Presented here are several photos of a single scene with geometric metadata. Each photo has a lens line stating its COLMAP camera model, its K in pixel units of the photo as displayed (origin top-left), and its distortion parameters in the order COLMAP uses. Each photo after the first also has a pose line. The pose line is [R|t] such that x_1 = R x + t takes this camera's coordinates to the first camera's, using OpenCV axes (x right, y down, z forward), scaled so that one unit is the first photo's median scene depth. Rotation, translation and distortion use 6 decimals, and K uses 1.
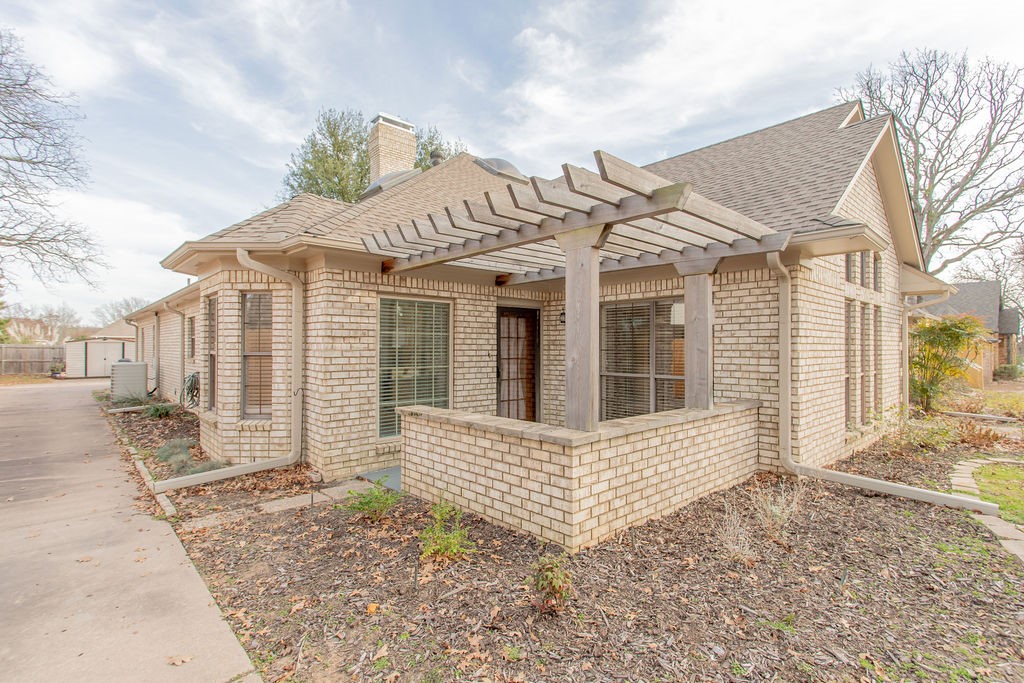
lens RADIAL K [[502.4, 0, 512.0], [0, 502.4, 341.5], [0, 0, 1]] dist [-0.000262, 0.000019]
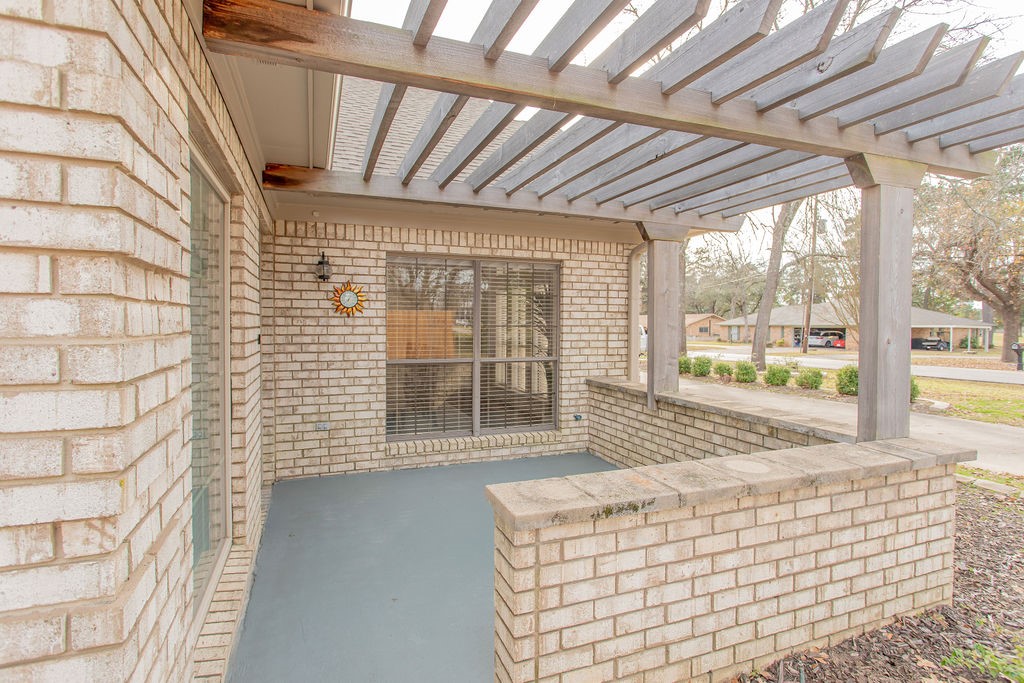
lens RADIAL K [[489.0, 0, 512.0], [0, 489.0, 341.5], [0, 0, 1]] dist [-0.000418, 0.000005]
pose [[0.368766, -0.033519, 0.928918, -0.451742], [-0.015521, 0.998988, 0.042209, 0.010479], [-0.929393, -0.029983, 0.367872, 0.791032]]
